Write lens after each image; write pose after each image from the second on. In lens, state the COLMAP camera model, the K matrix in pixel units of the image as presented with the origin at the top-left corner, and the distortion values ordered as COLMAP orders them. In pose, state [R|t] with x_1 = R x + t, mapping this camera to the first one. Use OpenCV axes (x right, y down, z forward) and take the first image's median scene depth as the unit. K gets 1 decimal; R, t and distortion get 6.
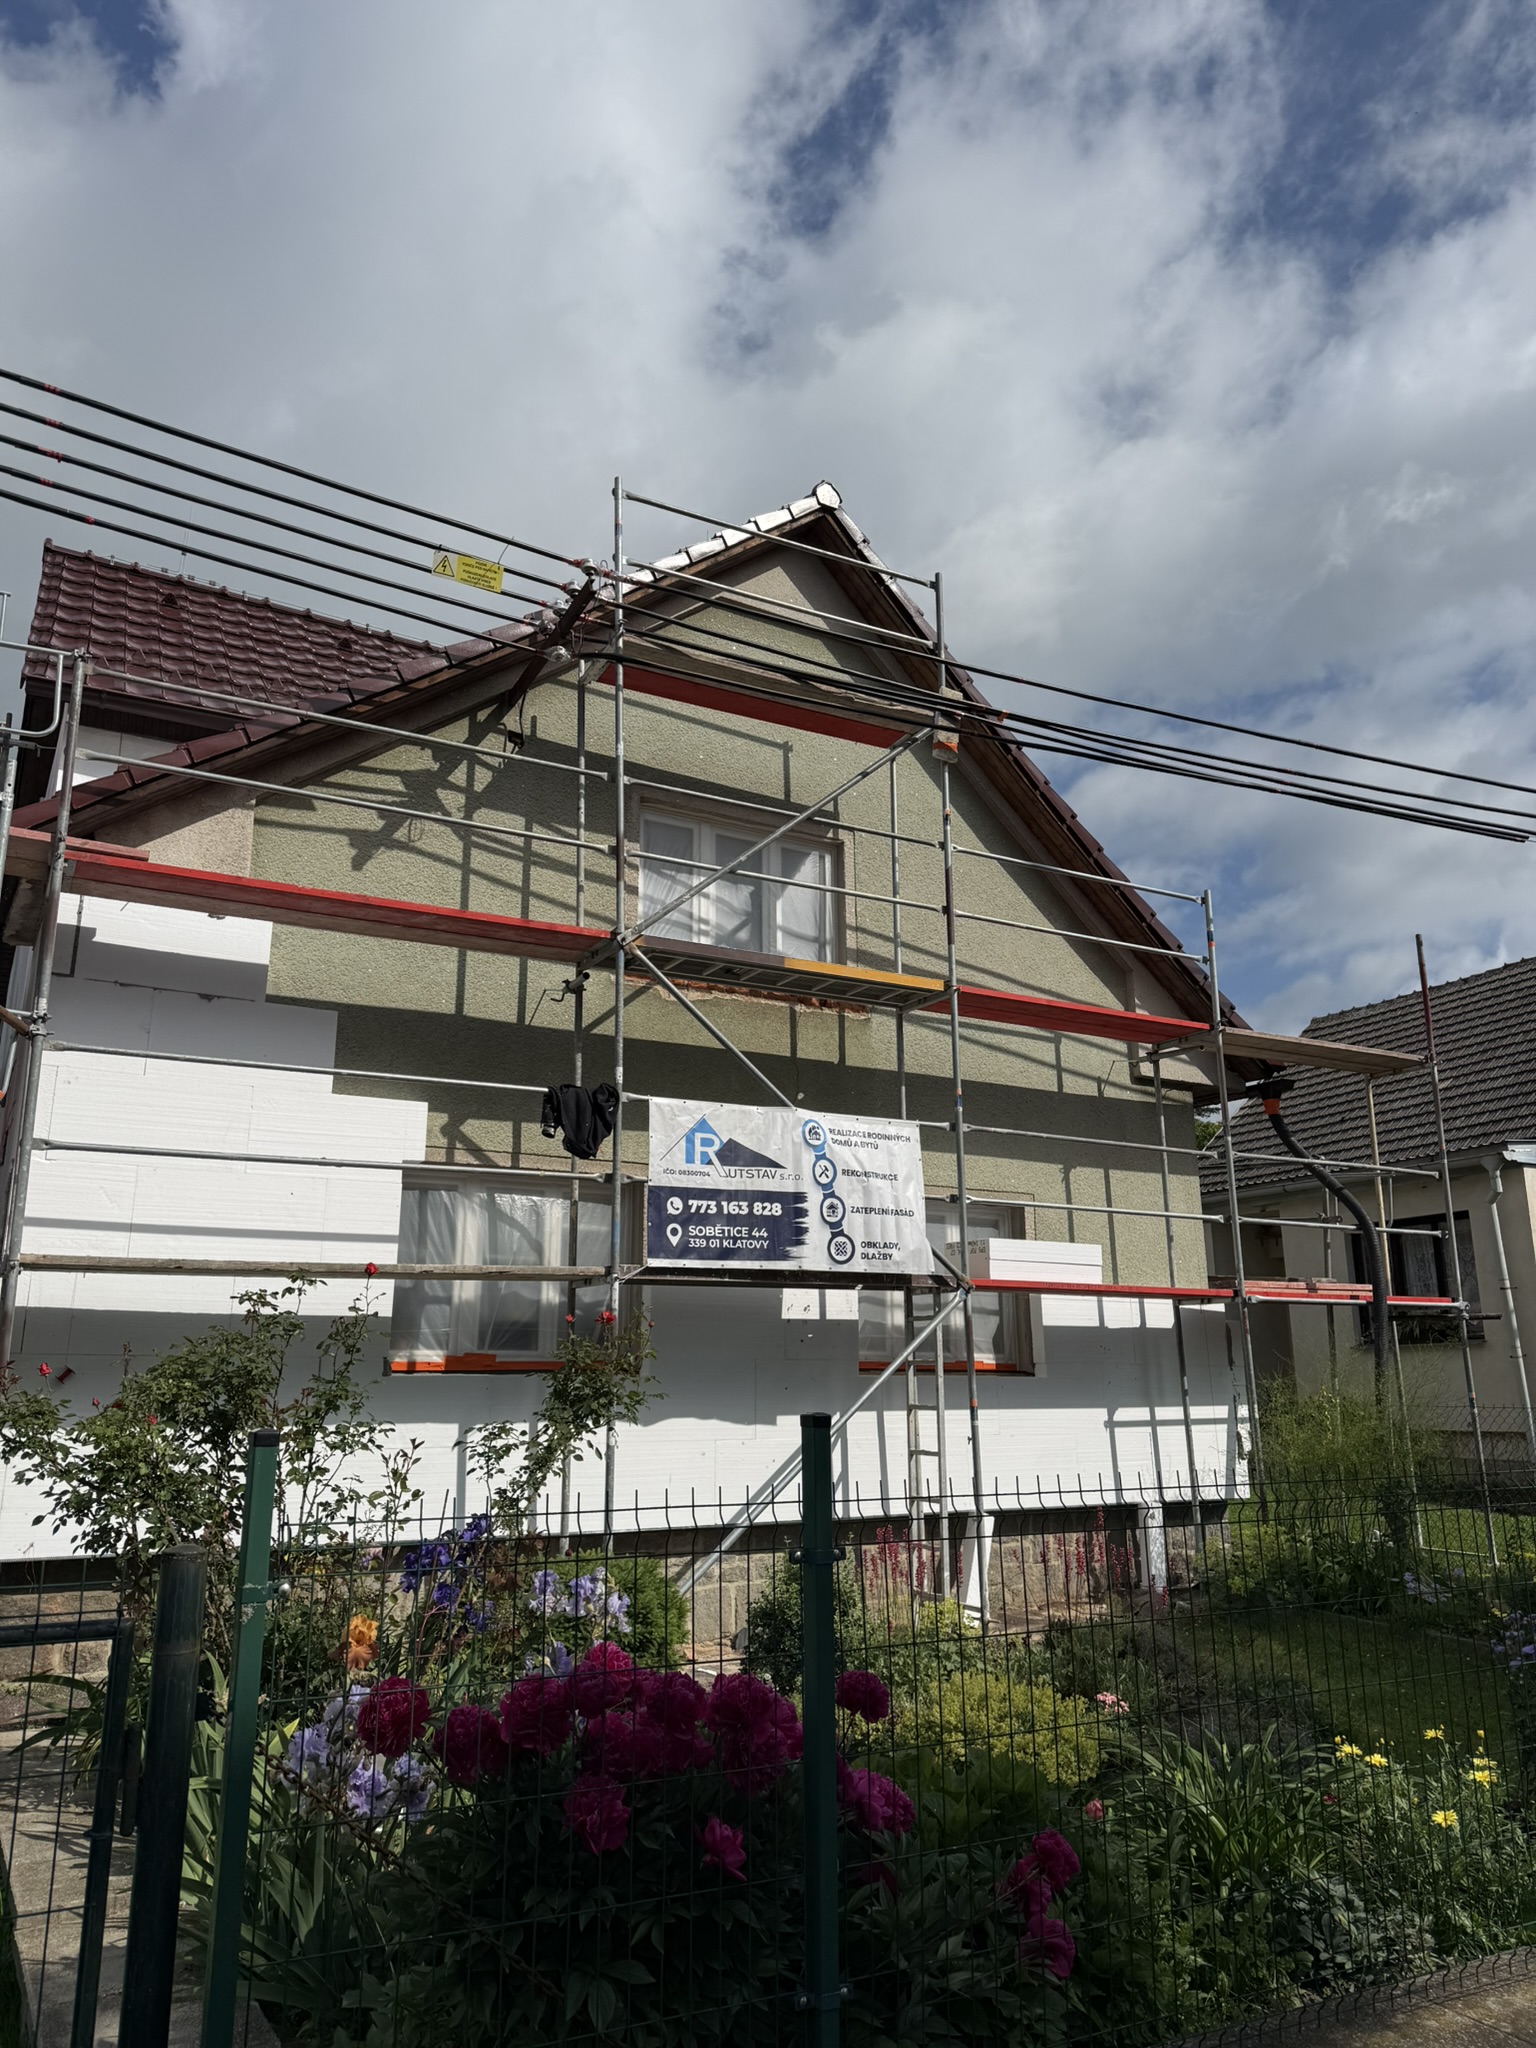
lens RADIAL K [[1435.5, 0, 768.0], [0, 1435.5, 1024.0], [0, 0, 1]] dist [0.104379, -0.002458]
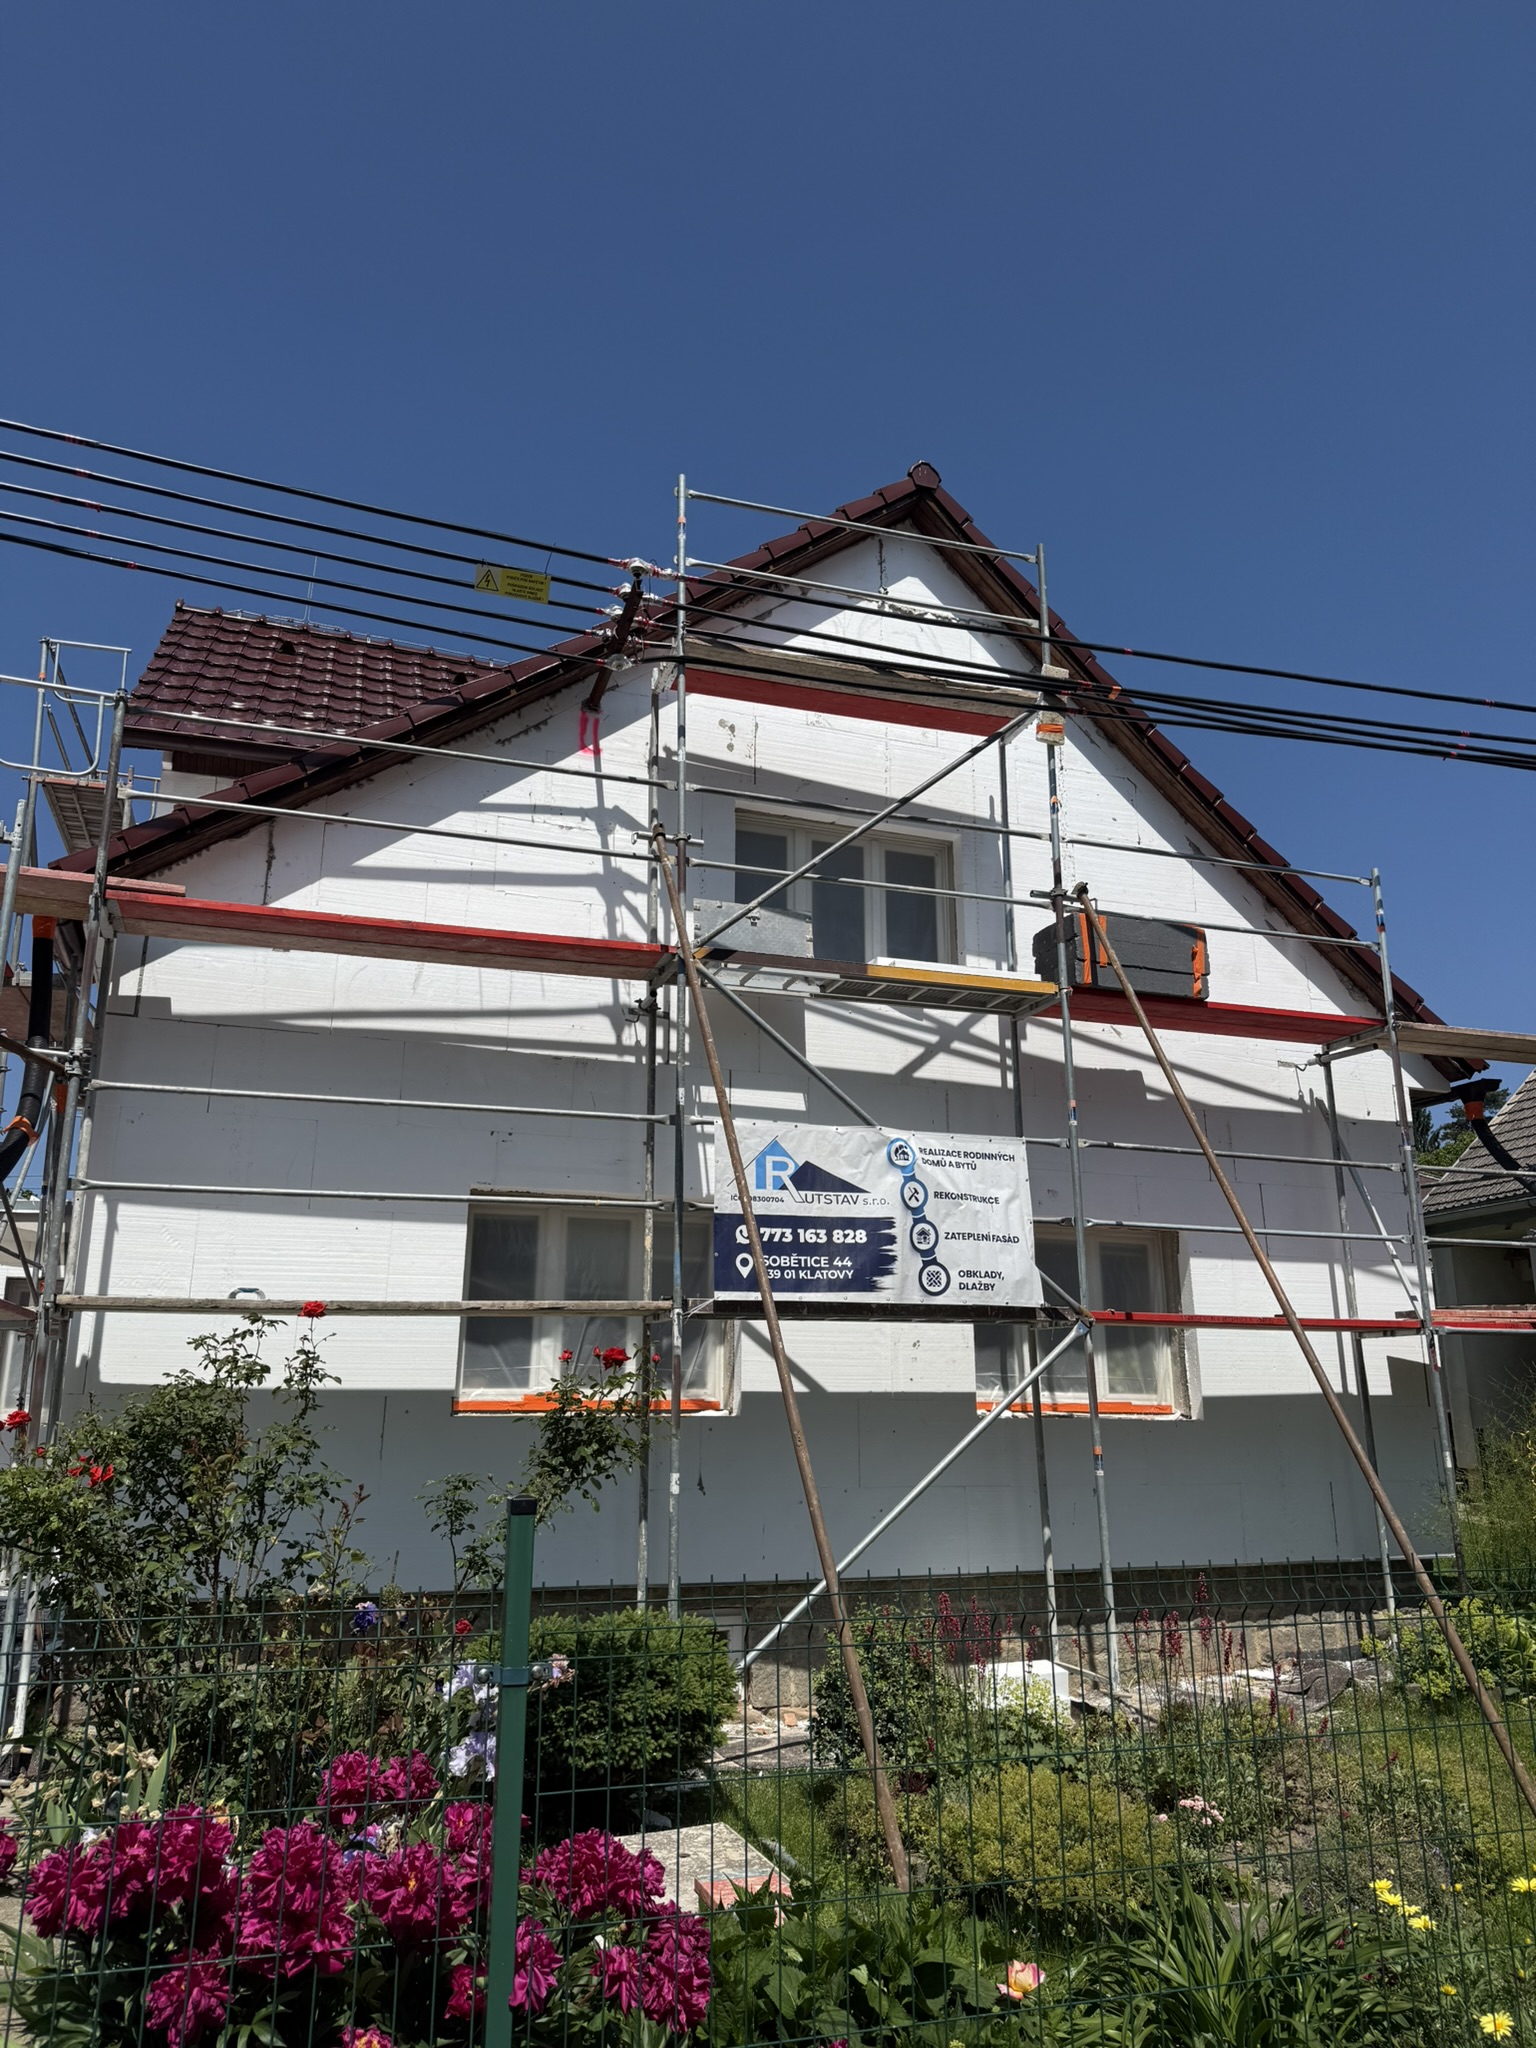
lens RADIAL K [[1435.5, 0, 768.0], [0, 1435.5, 1024.0], [0, 0, 1]] dist [0.104379, -0.002458]
pose [[0.983805, -0.041822, -0.174294, 0.114400], [0.038456, 0.999004, -0.022648, 0.010920], [0.175068, 0.015578, 0.984433, 0.075943]]
